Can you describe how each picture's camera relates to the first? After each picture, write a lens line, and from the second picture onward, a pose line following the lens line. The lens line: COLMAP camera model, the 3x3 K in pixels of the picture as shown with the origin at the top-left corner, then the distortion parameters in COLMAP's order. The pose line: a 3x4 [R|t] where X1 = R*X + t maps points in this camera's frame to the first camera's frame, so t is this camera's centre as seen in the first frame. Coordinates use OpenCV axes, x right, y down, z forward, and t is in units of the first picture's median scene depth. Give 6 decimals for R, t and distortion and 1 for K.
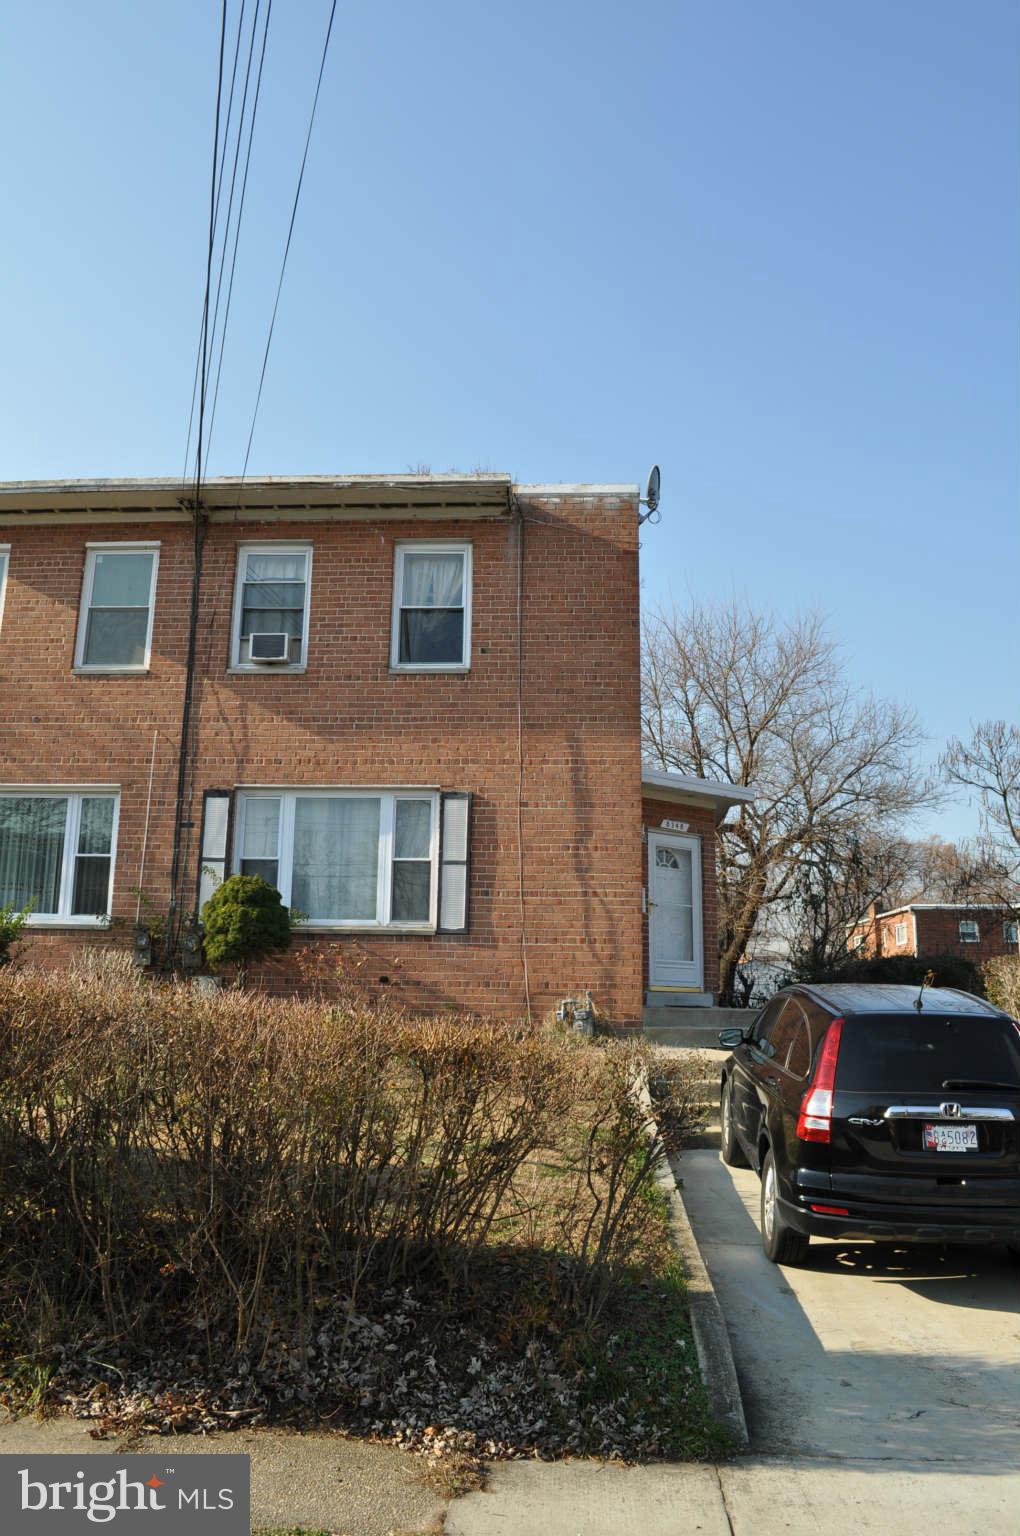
lens RADIAL K [[1203.4, 0, 510.2], [0, 1203.4, 760.1], [0, 0, 1]] dist [-0.080680, 0.006305]
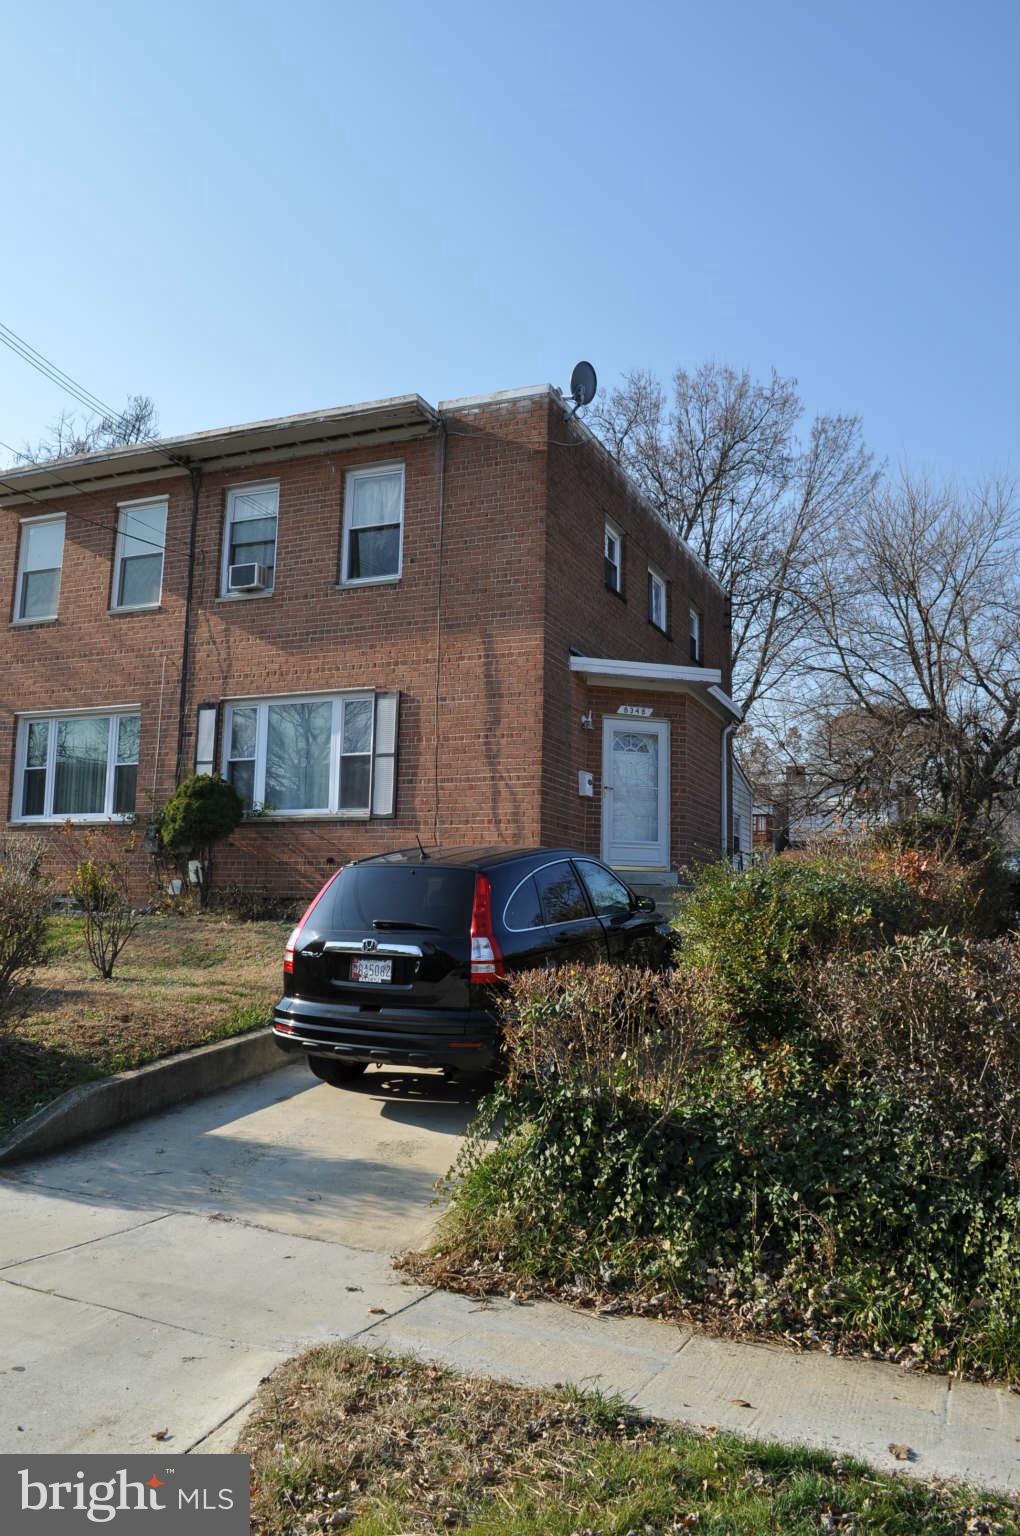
lens RADIAL K [[1203.4, 0, 510.2], [0, 1203.4, 760.1], [0, 0, 1]] dist [-0.080680, 0.006305]
pose [[0.939891, -0.044392, -0.338578, 0.424471], [0.069466, 0.995637, 0.062298, 0.027603], [0.334335, -0.082073, 0.938874, -0.006299]]
